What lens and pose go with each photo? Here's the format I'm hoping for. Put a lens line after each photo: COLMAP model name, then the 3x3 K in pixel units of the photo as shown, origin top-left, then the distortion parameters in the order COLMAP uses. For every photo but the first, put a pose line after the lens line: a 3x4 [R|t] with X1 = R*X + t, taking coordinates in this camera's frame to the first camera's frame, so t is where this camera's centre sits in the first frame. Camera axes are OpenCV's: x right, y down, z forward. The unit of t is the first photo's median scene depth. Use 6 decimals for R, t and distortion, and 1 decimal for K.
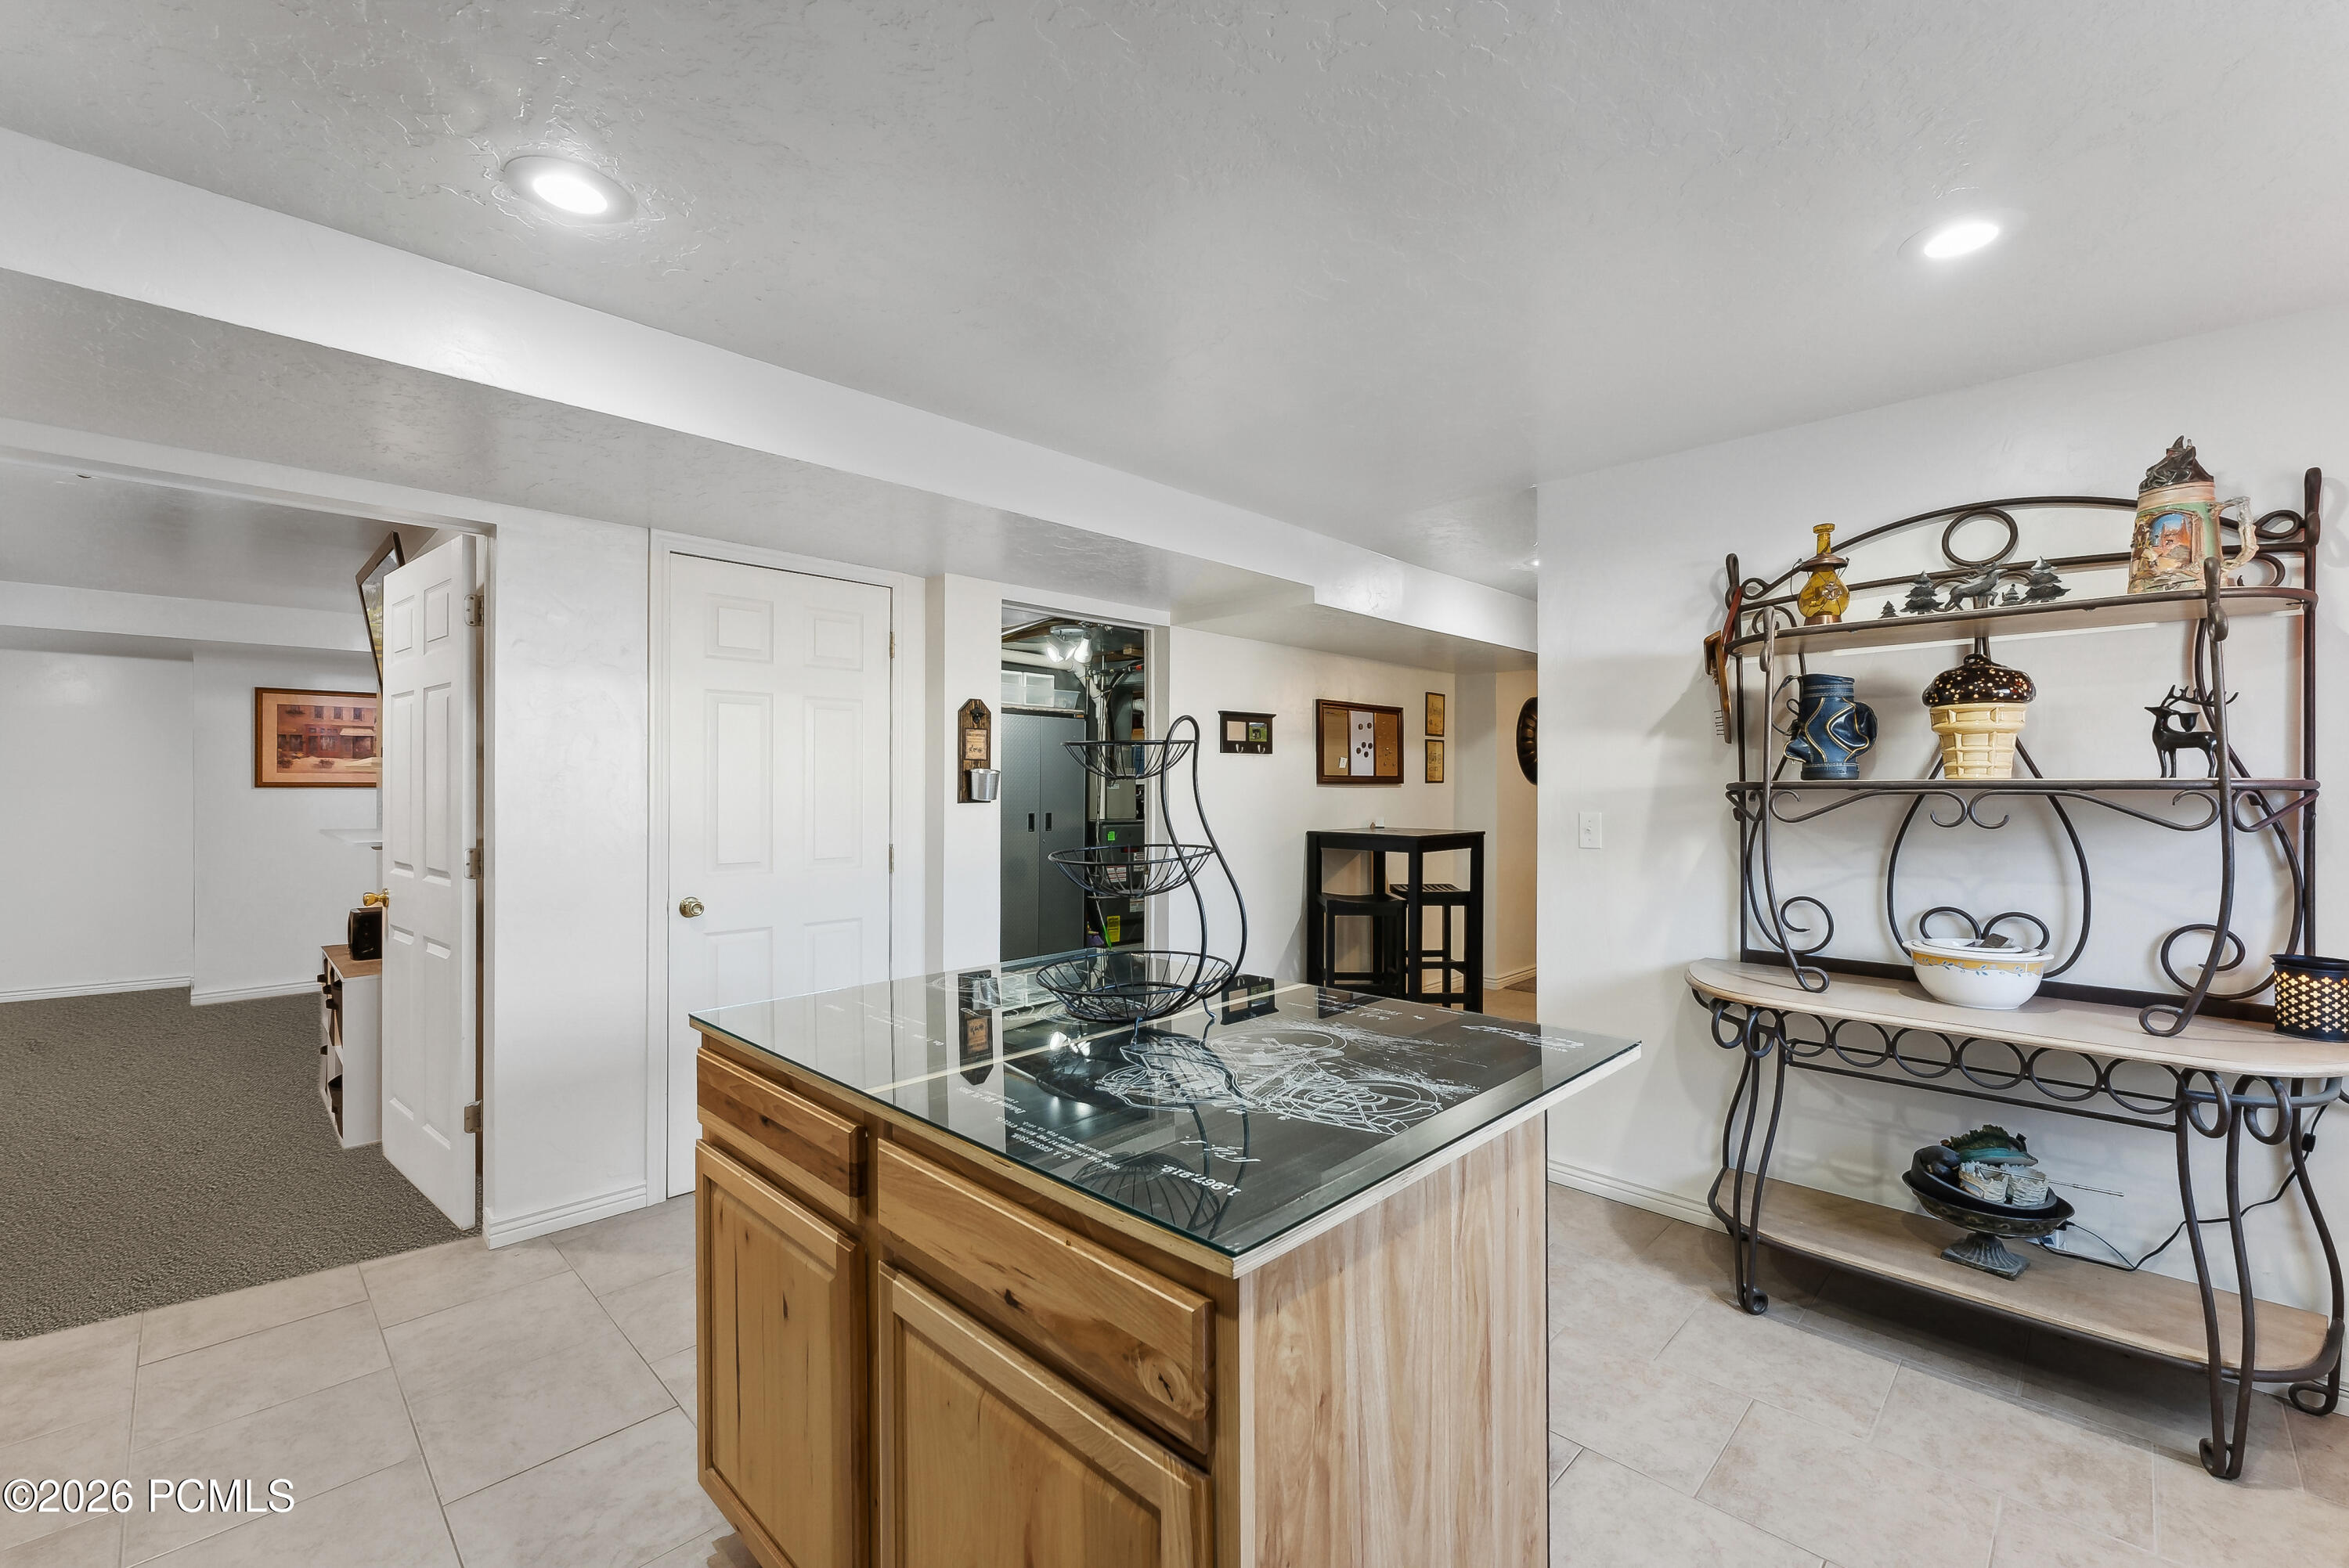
lens RADIAL K [[971.5, 0, 1177.8], [0, 971.5, 785.5], [0, 0, 1]] dist [0.001465, 0.000058]
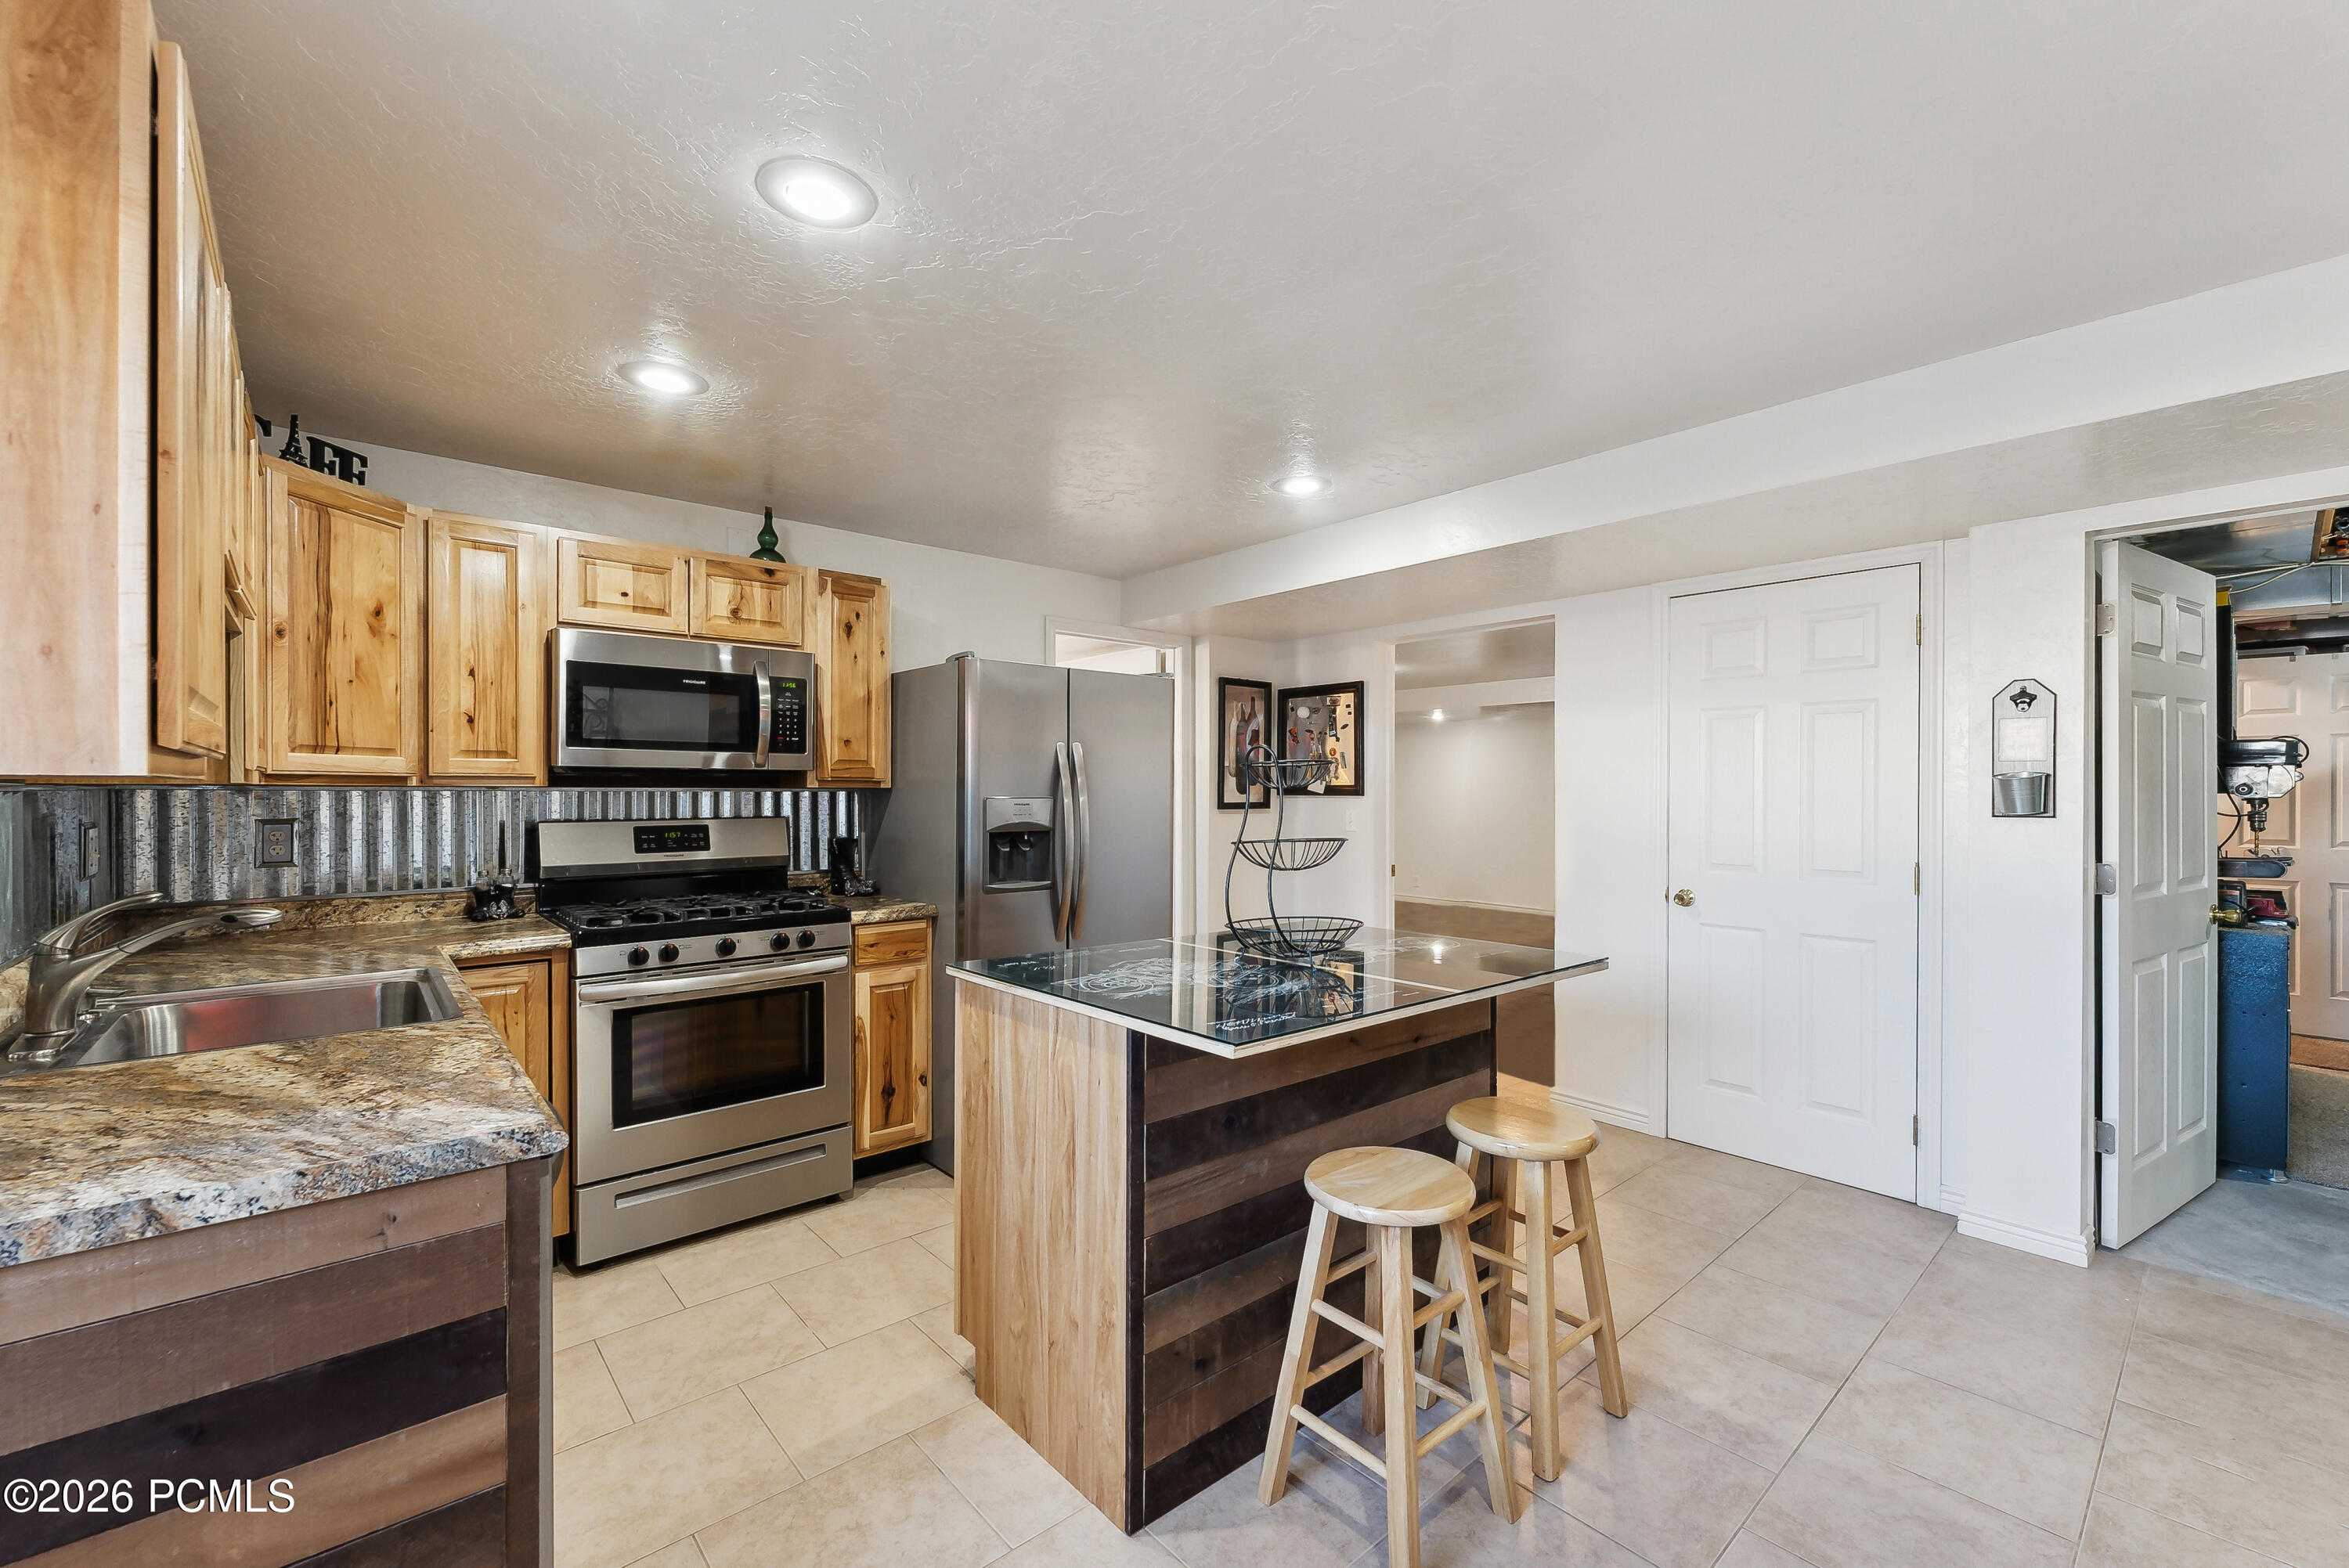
lens RADIAL K [[971.5, 0, 1177.6], [0, 971.5, 790.6], [0, 0, 1]] dist [0.001465, 0.000058]
pose [[-0.065882, -0.000410, -0.997827, 0.834104], [-0.003410, 0.999994, -0.000186, -0.000981], [0.997822, 0.003390, -0.065883, 0.557811]]
